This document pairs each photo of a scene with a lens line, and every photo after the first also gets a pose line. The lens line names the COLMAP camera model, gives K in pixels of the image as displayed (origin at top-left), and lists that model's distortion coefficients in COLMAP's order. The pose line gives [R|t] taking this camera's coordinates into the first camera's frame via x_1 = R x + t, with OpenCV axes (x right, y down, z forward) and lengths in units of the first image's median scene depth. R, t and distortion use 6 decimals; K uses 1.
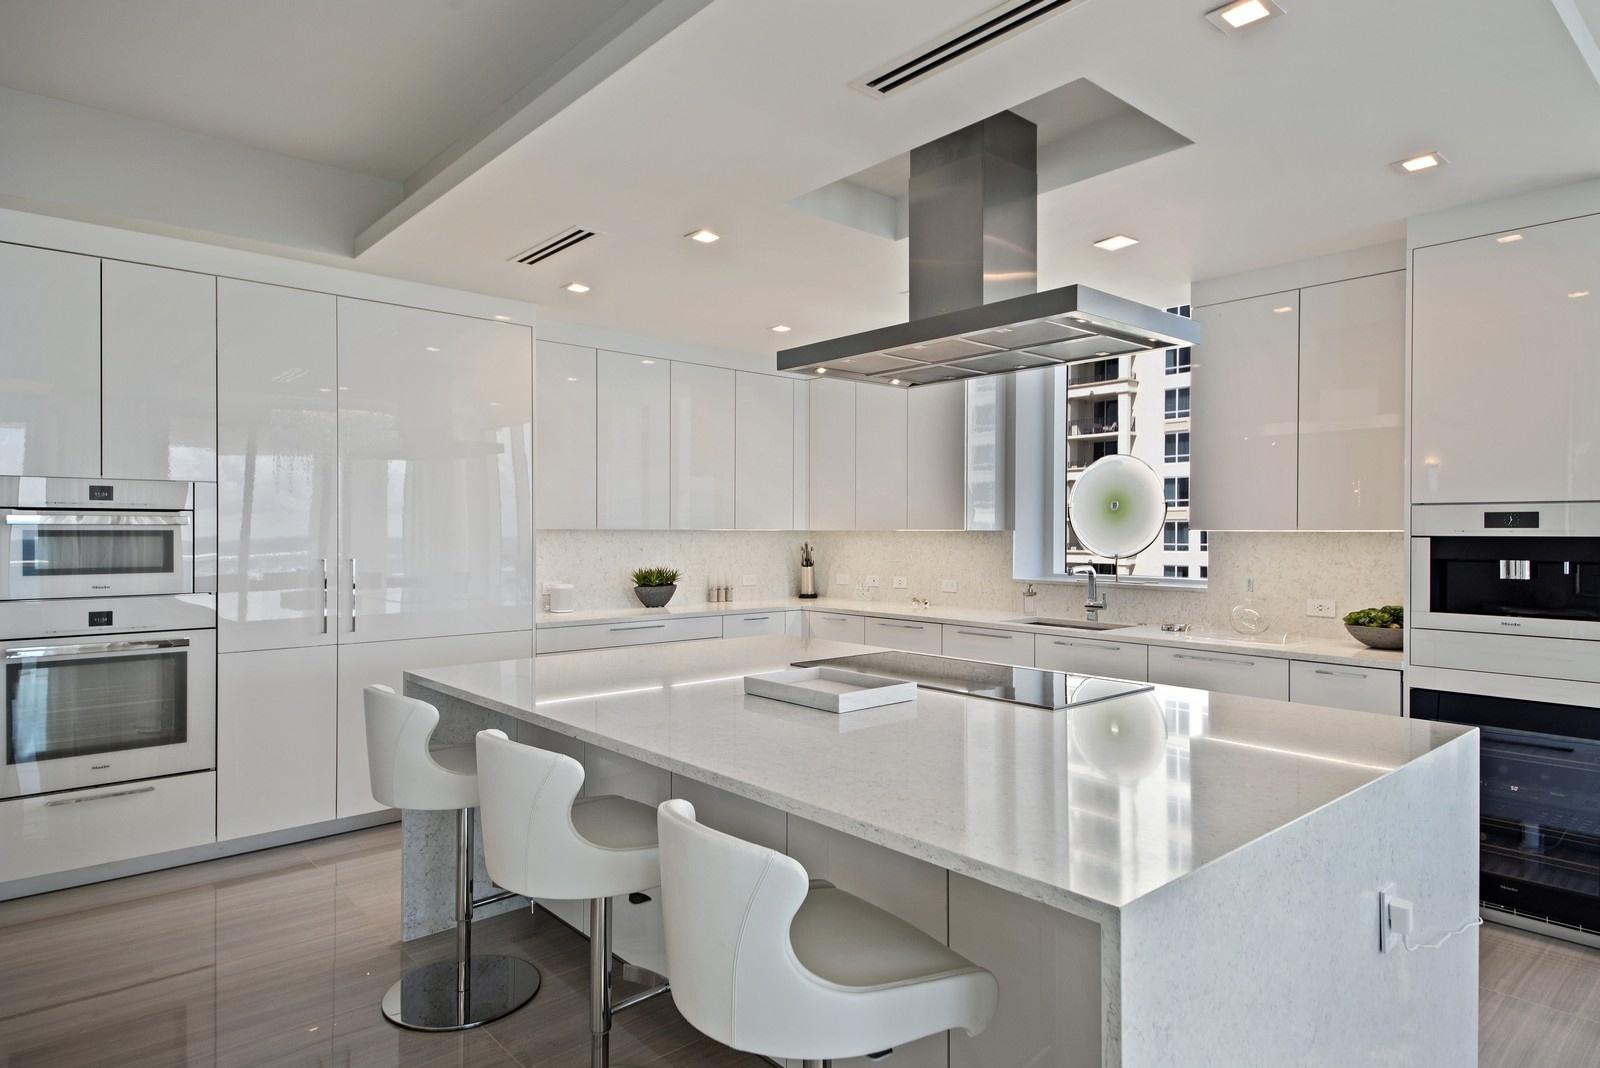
lens RADIAL K [[929.8, 0, 800.0], [0, 929.8, 534.0], [0, 0, 1]] dist [0.000290, 0.000067]
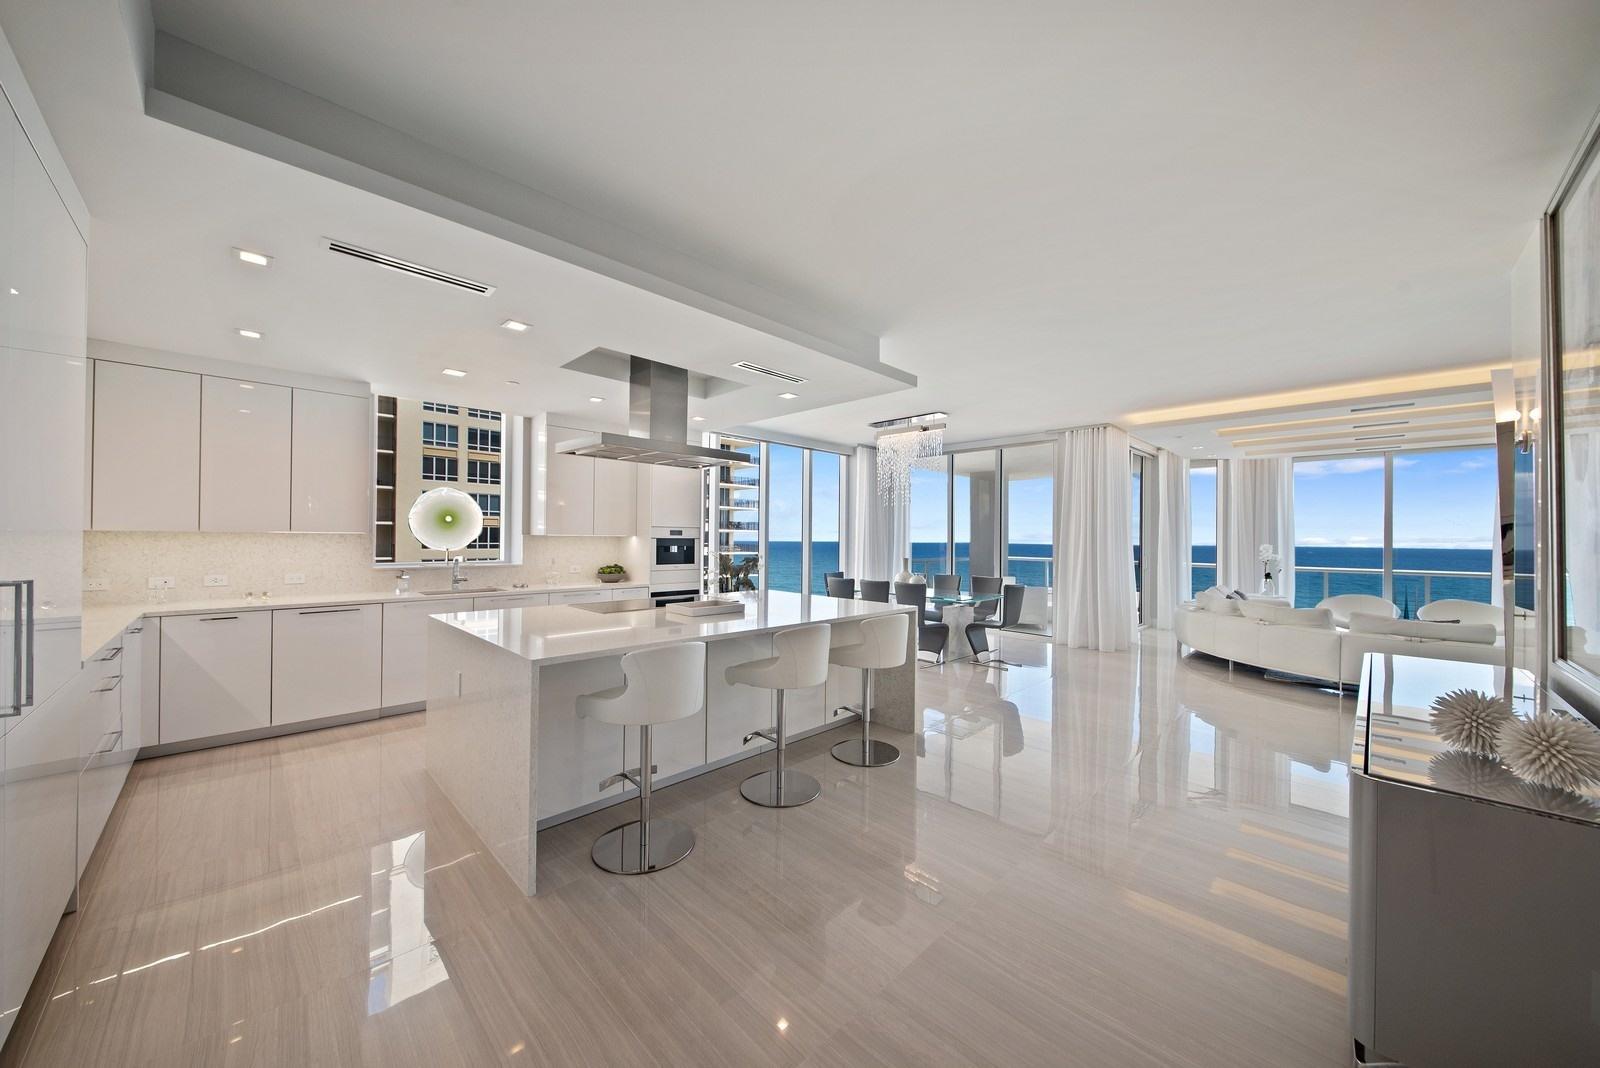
lens RADIAL K [[565.8, 0, 800.0], [0, 565.8, 534.0], [0, 0, 1]] dist [0.000072, 0.000001]
pose [[-0.058719, 0.006665, 0.998252, -1.092072], [-0.003865, 0.999969, -0.006903, 0.000331], [-0.998267, -0.004263, -0.058692, 0.664560]]
